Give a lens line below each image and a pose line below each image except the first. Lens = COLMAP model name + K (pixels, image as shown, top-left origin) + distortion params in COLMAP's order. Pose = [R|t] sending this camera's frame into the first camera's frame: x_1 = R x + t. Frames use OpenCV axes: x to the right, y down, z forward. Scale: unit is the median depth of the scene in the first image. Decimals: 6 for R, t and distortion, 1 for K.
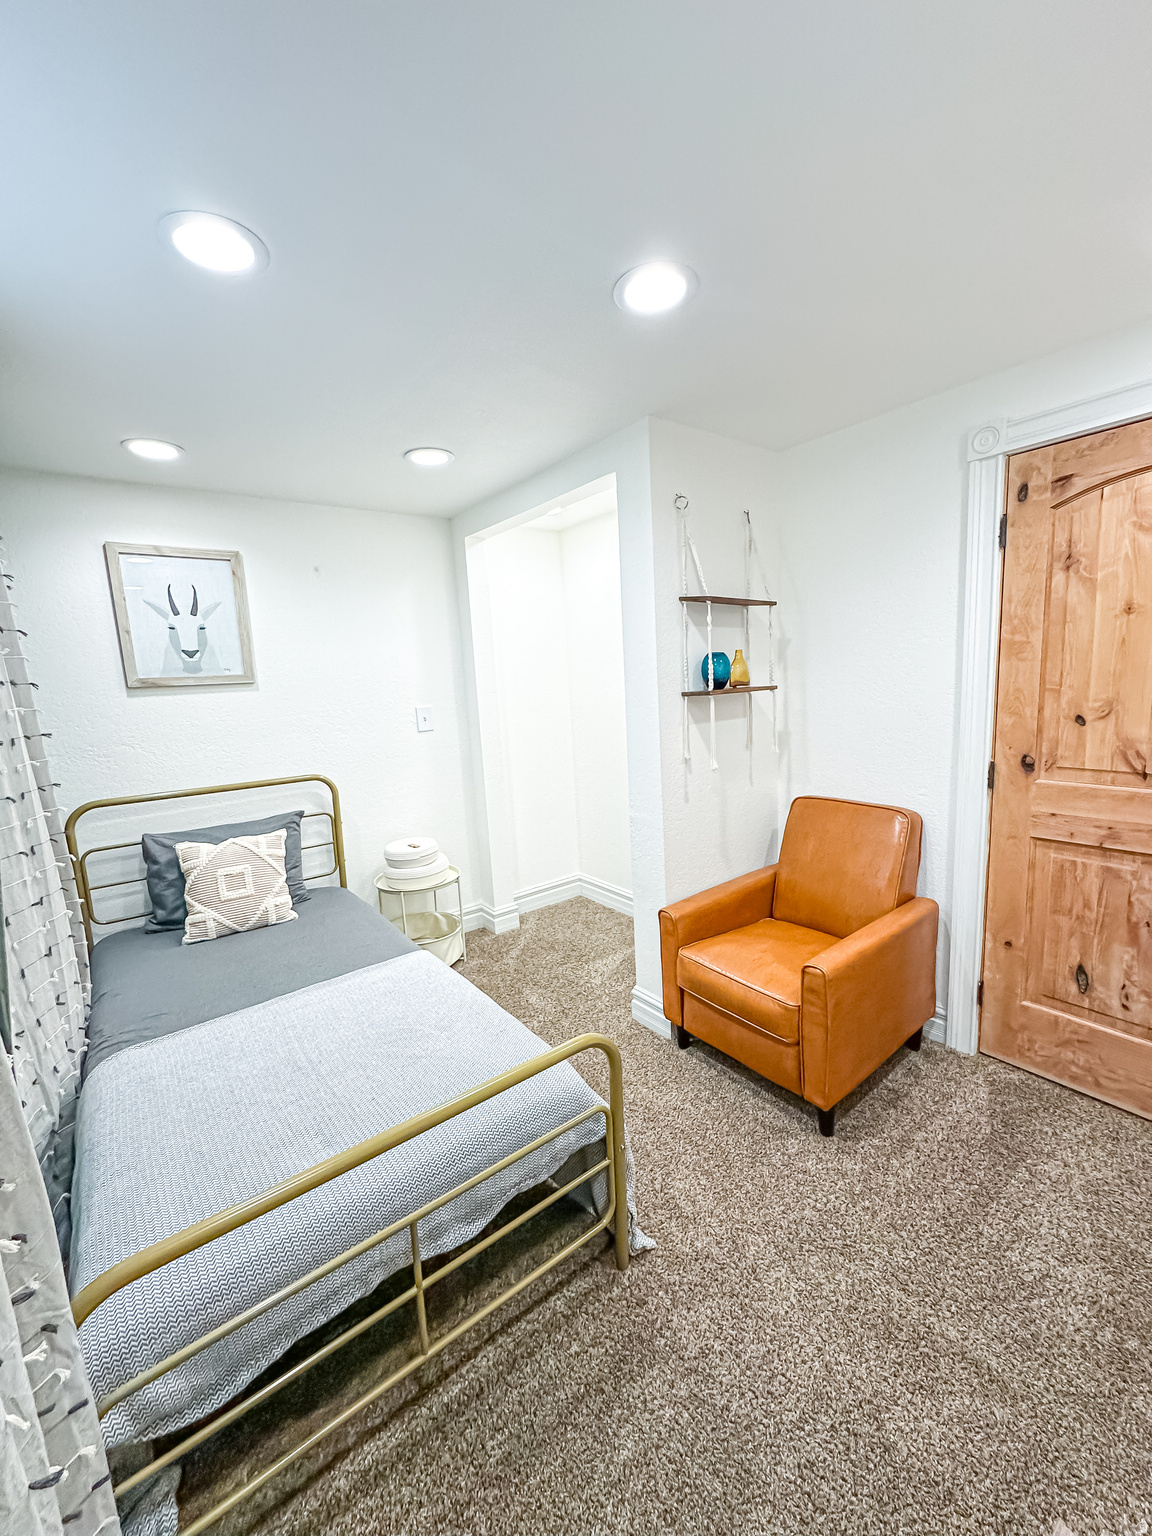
lens RADIAL K [[613.6, 0, 587.3], [0, 613.6, 761.2], [0, 0, 1]] dist [-0.003522, 0.000463]
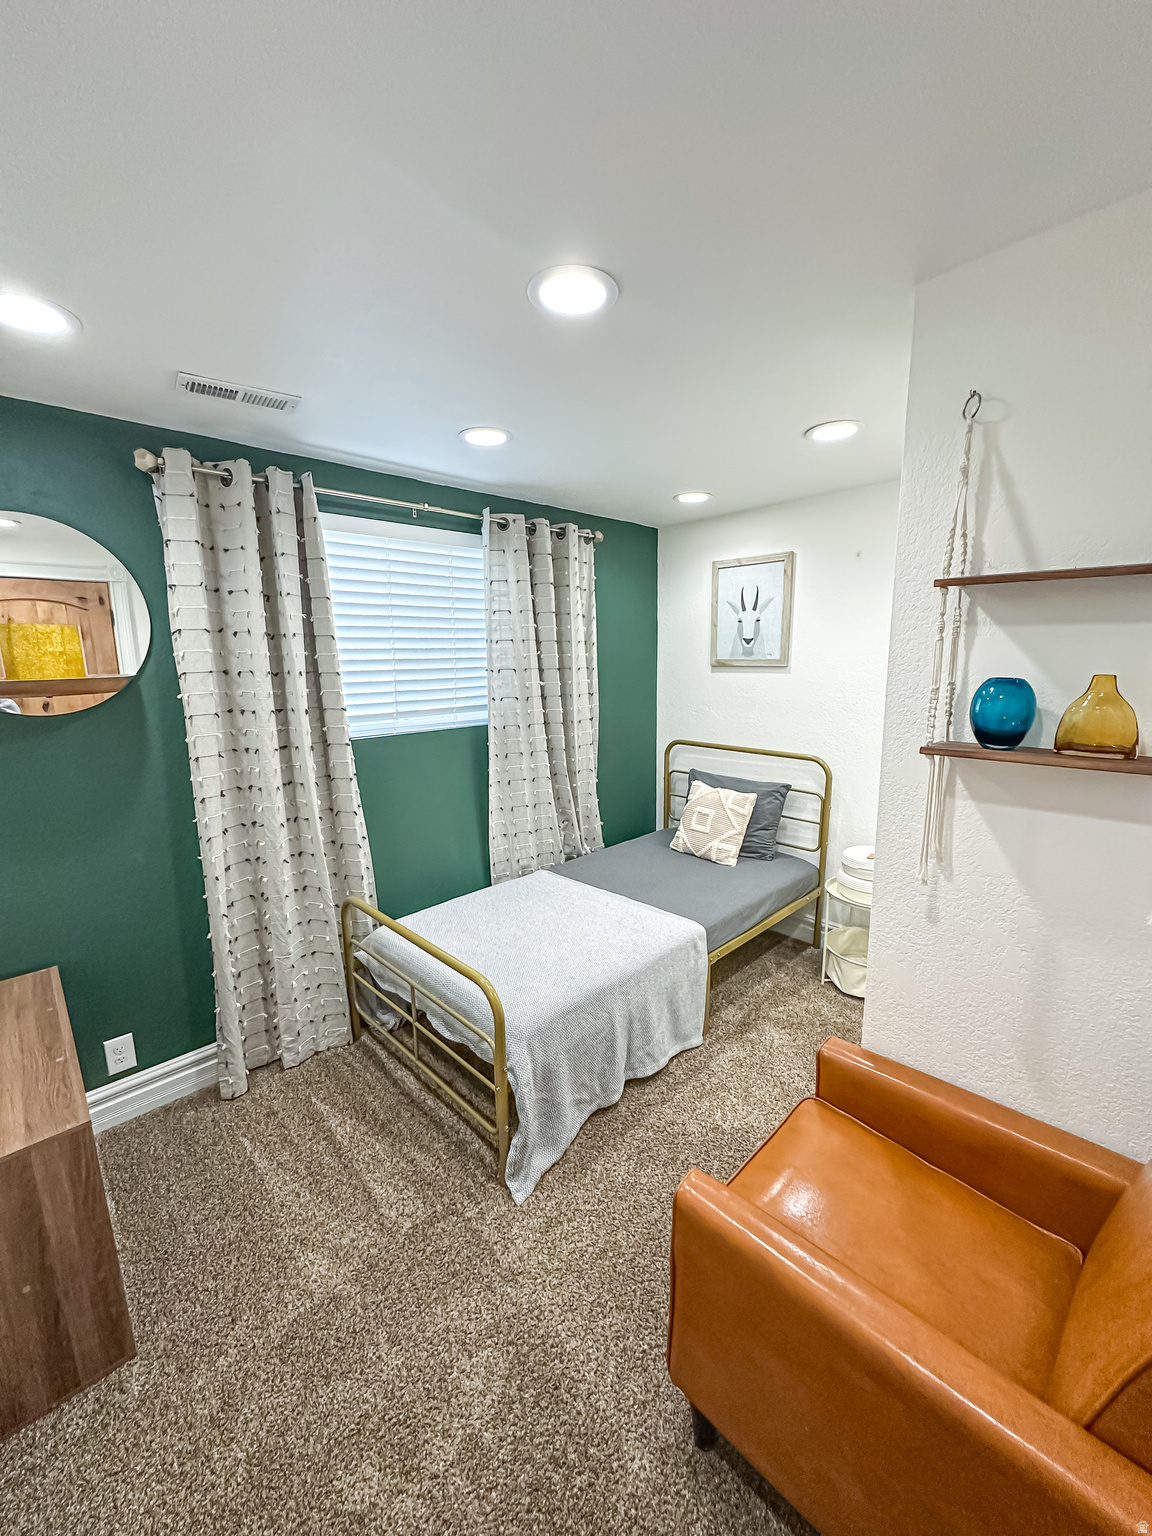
lens RADIAL K [[613.6, 0, 585.0], [0, 613.6, 773.9], [0, 0, 1]] dist [-0.003522, 0.000463]
pose [[0.112079, 0.236140, -0.965234, 0.625469], [-0.131329, 0.966353, 0.221165, -0.150957], [0.984983, 0.101975, 0.139320, 0.533015]]
